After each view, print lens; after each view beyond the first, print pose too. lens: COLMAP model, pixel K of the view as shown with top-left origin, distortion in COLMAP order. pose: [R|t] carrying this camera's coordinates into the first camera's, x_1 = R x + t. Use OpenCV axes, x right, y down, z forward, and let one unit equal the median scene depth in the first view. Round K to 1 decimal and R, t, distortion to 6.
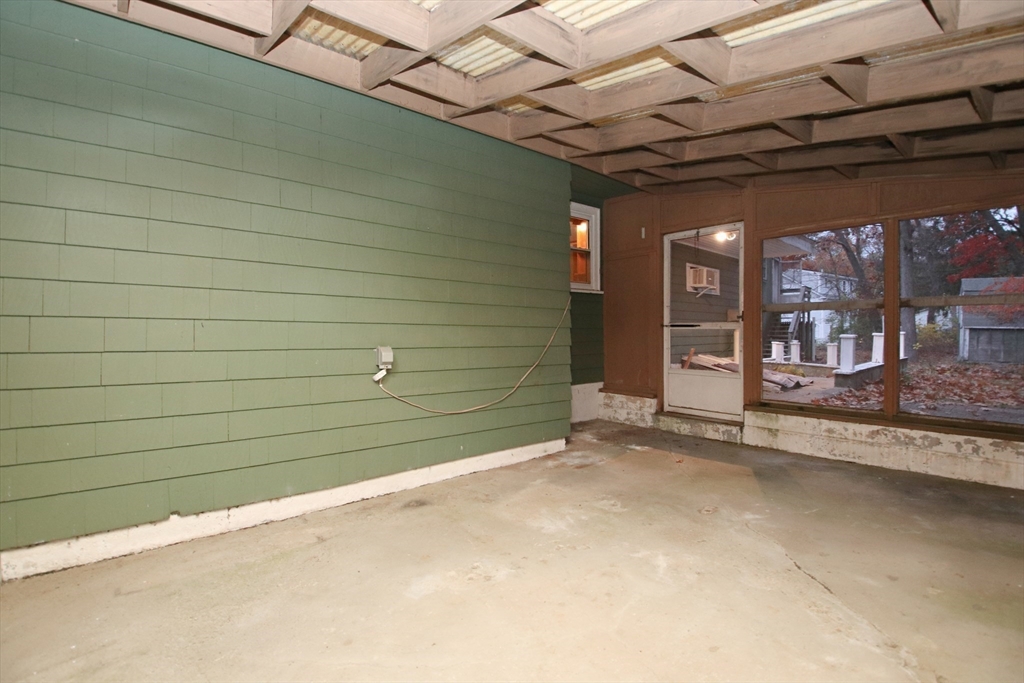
lens RADIAL K [[471.7, 0, 508.4], [0, 471.7, 334.0], [0, 0, 1]] dist [0.013895, -0.026126]
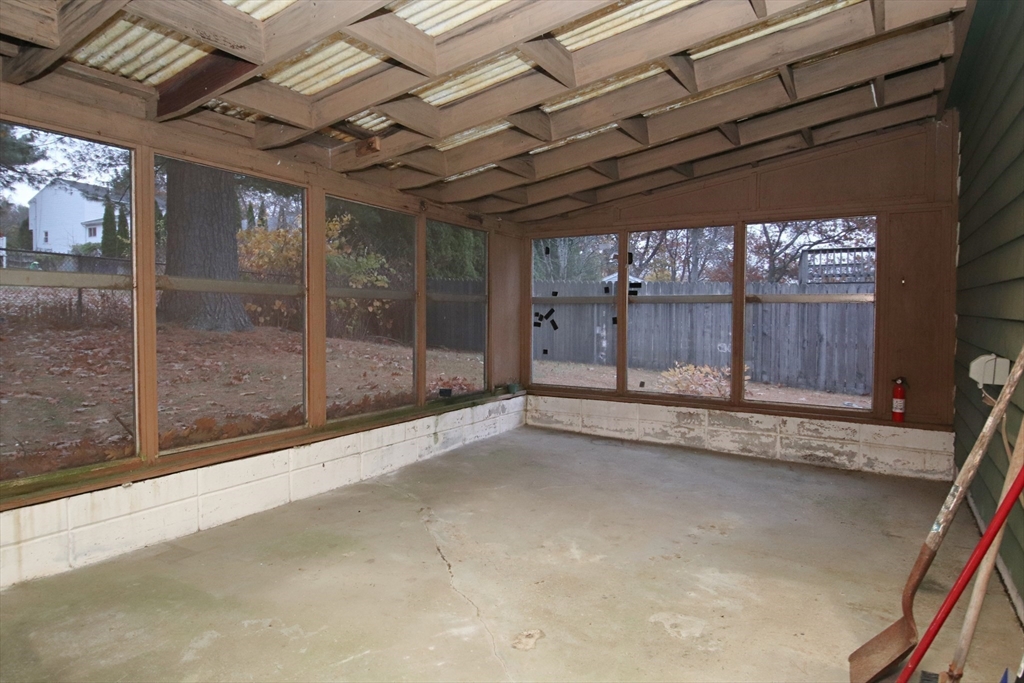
lens RADIAL K [[595.7, 0, 512.0], [0, 595.7, 341.5], [0, 0, 1]] dist [0.003342, -0.000264]
pose [[-0.943865, 0.014445, -0.330014, 0.792817], [-0.003627, 0.998530, 0.054080, -0.041675], [0.330311, 0.052241, -0.942426, 1.946600]]
